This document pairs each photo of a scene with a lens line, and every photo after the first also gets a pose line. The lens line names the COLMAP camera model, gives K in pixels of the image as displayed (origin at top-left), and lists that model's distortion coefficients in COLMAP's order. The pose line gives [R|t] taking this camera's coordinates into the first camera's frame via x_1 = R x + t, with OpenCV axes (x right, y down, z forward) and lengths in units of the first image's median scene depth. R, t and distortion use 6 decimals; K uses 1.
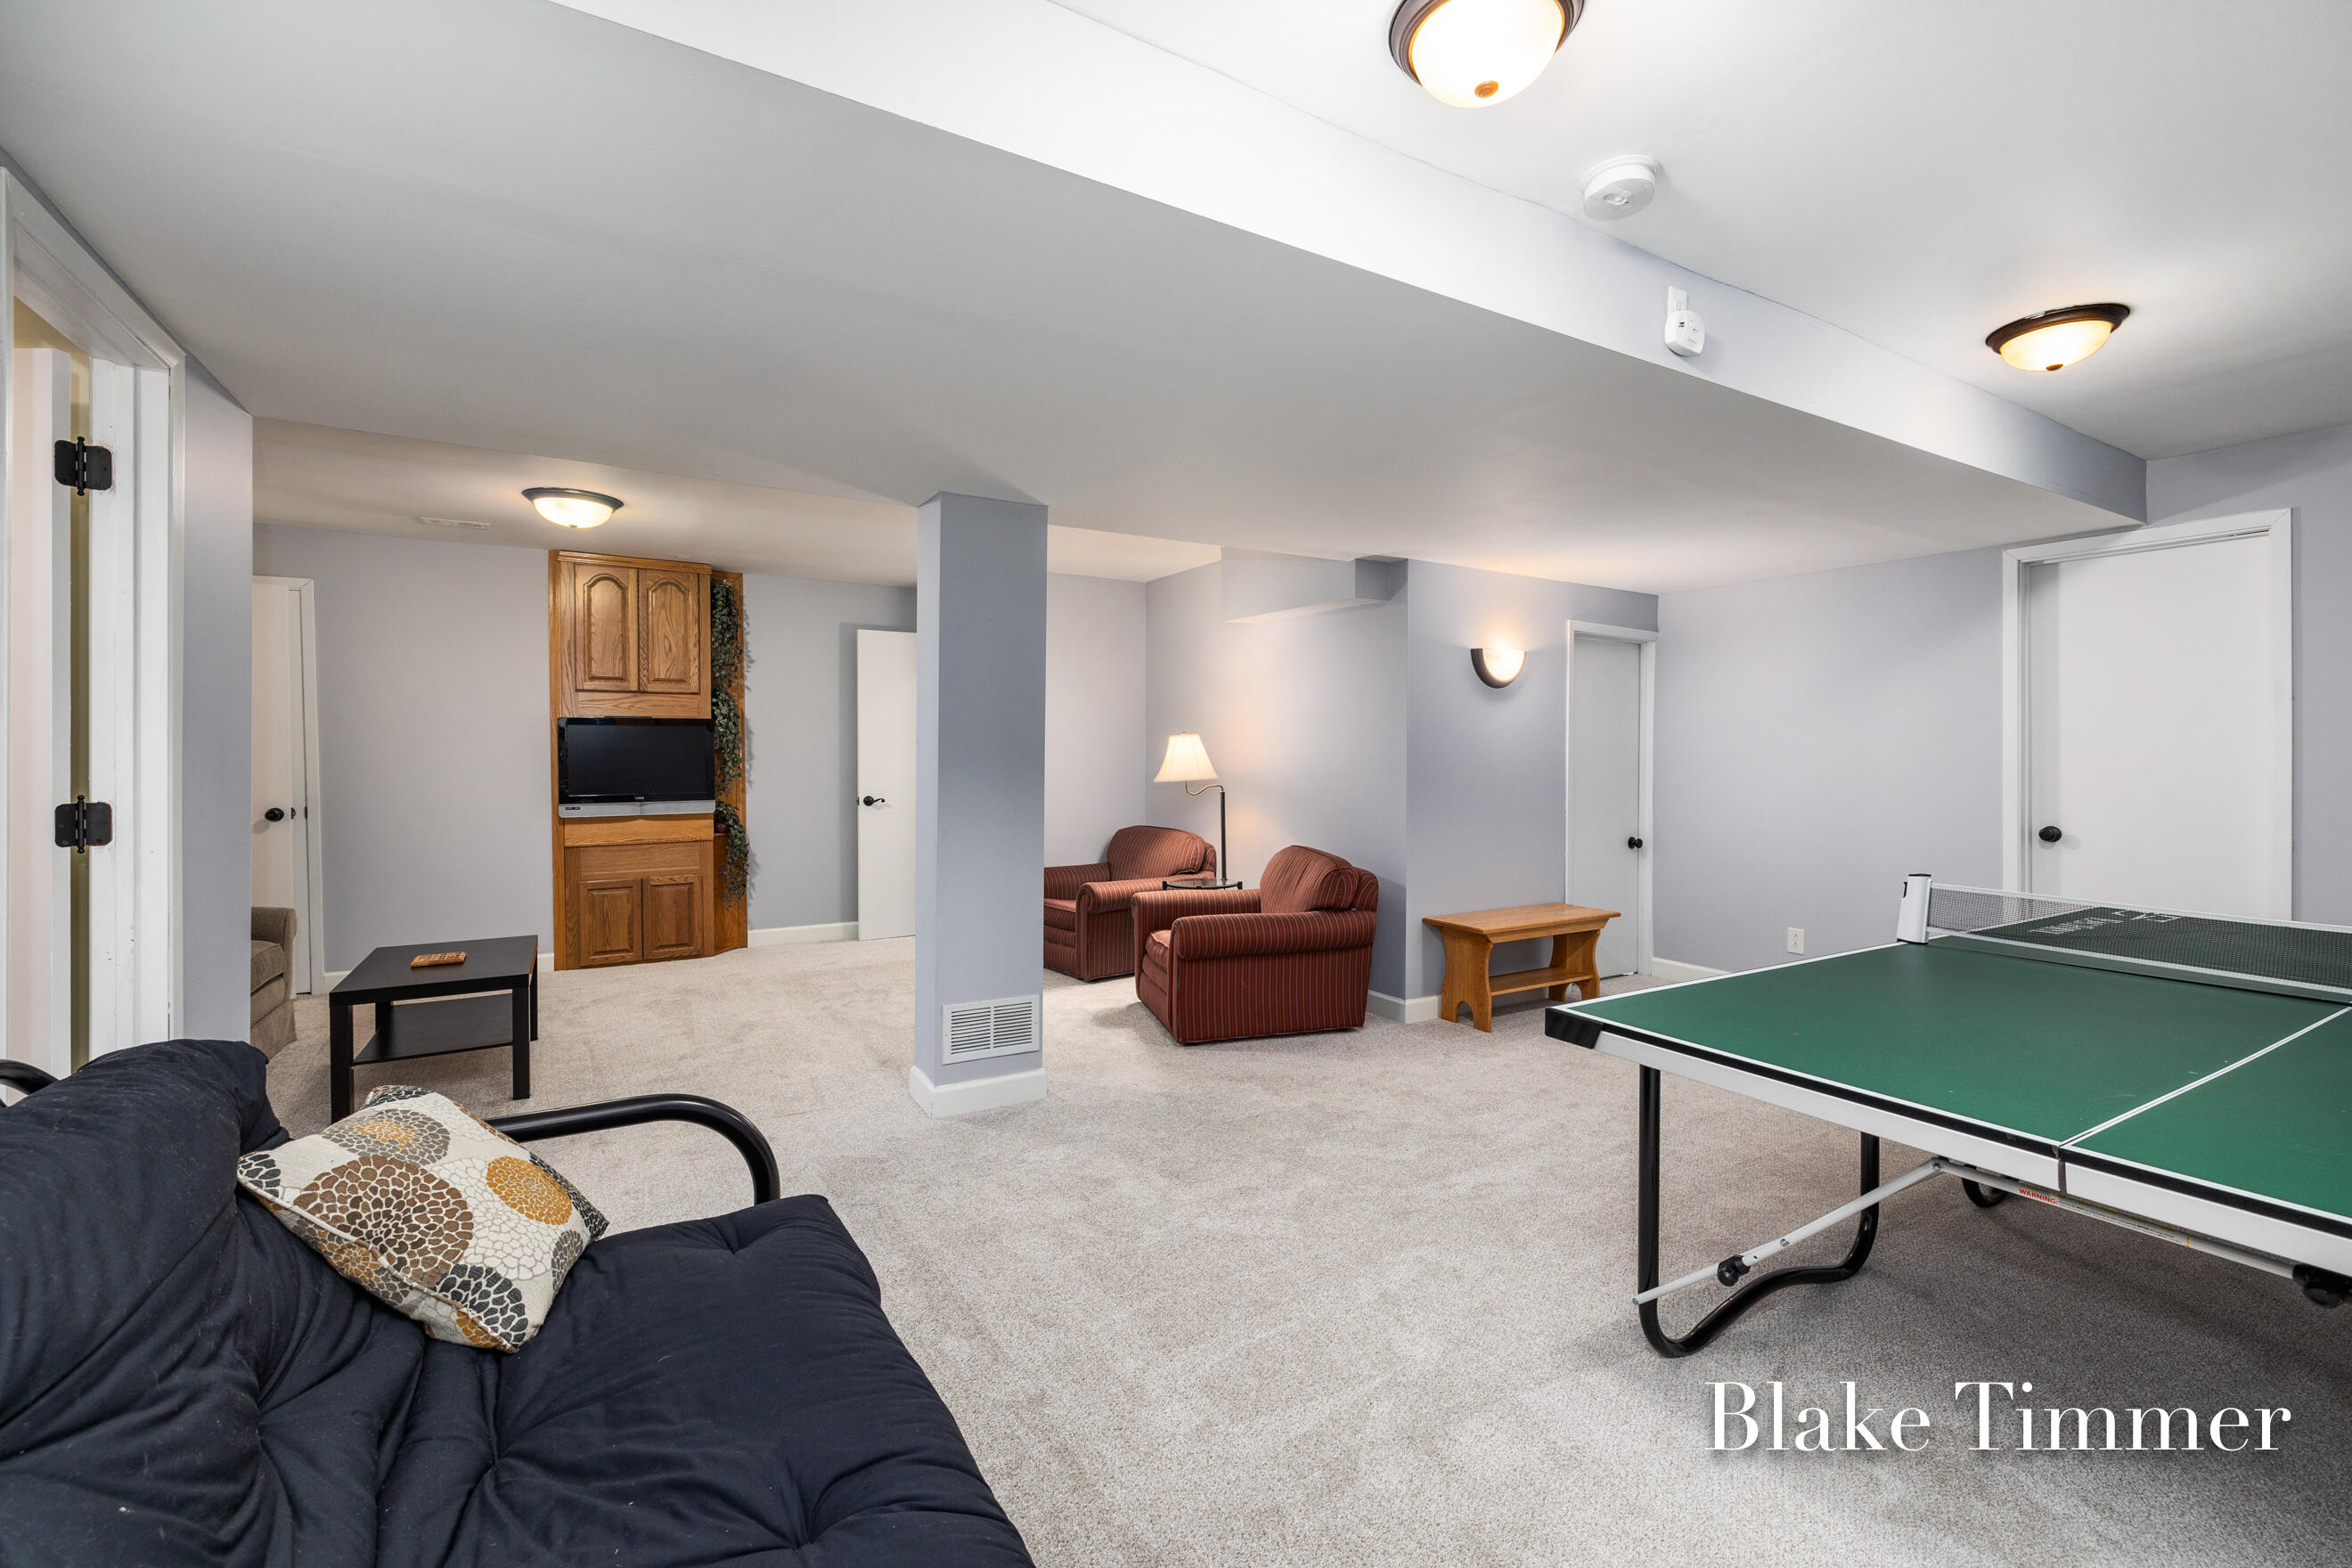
lens RADIAL K [[987.2, 0, 1183.9], [0, 987.2, 766.3], [0, 0, 1]] dist [0.001461, -0.000747]
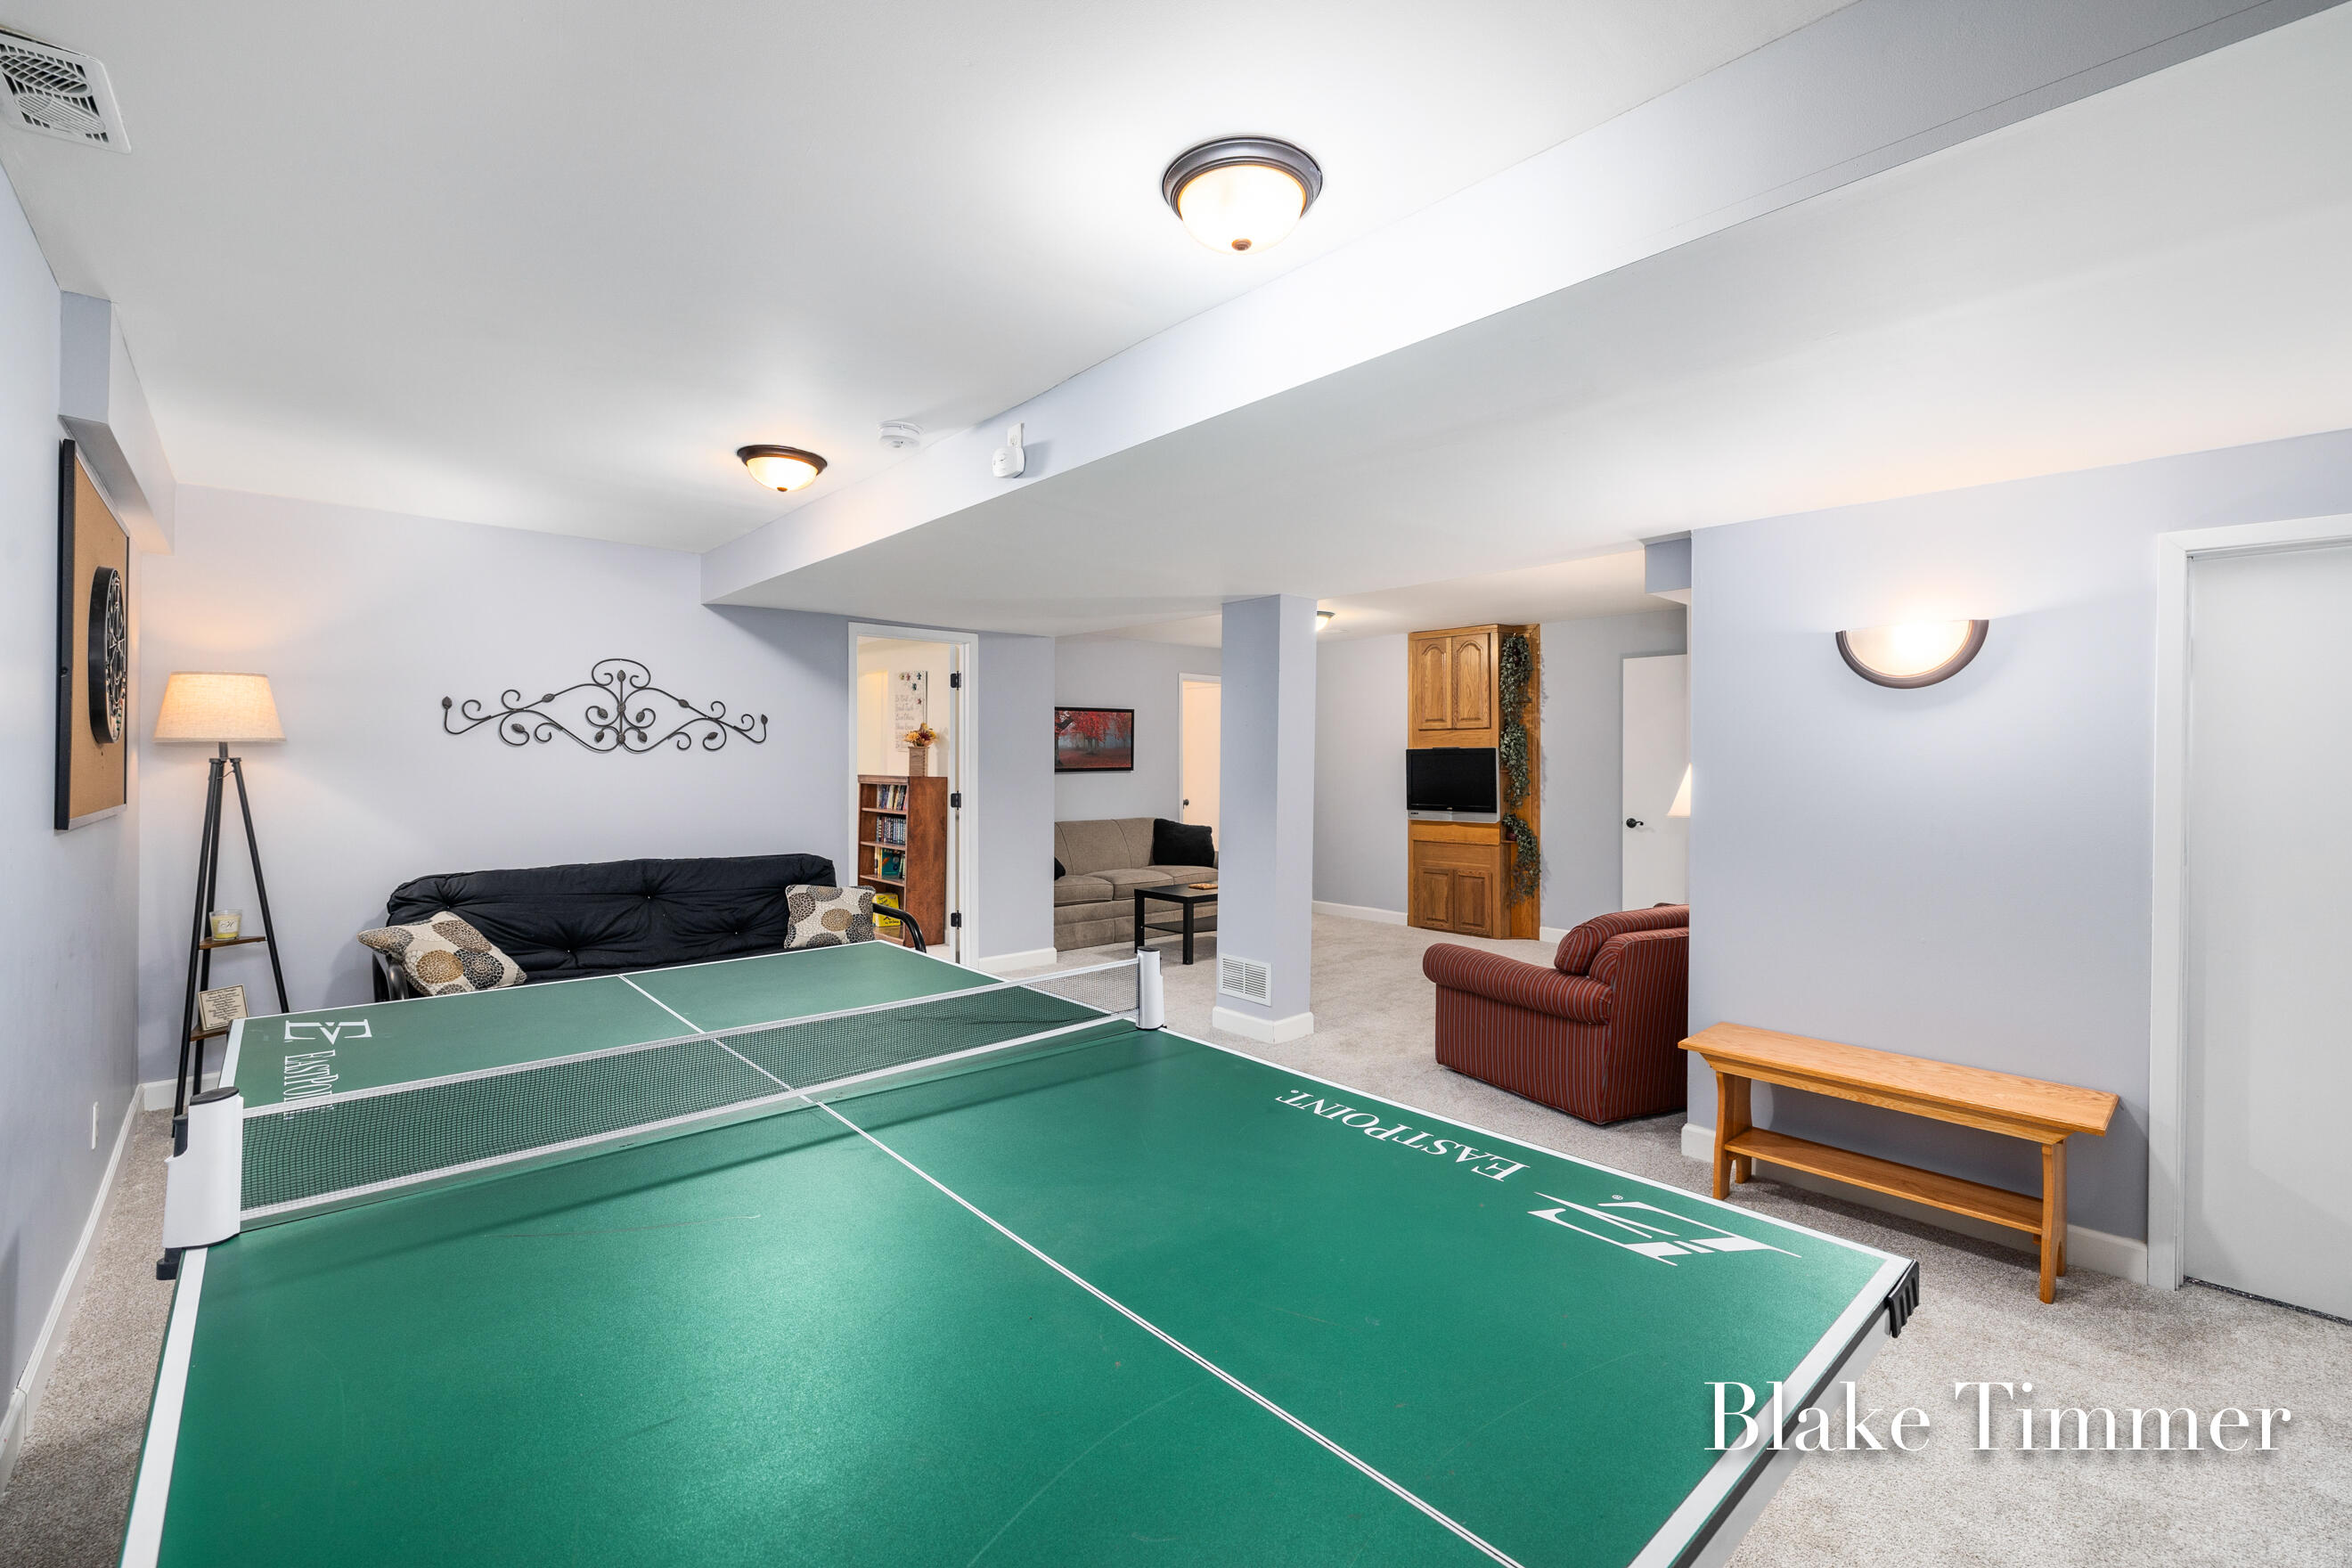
lens RADIAL K [[987.2, 0, 1183.5], [0, 987.2, 765.0], [0, 0, 1]] dist [0.001461, -0.000747]
pose [[0.211807, 0.003733, -0.977304, 0.671339], [-0.017679, 0.999844, -0.000013, -0.019970], [0.977152, 0.017281, 0.211840, 0.360456]]
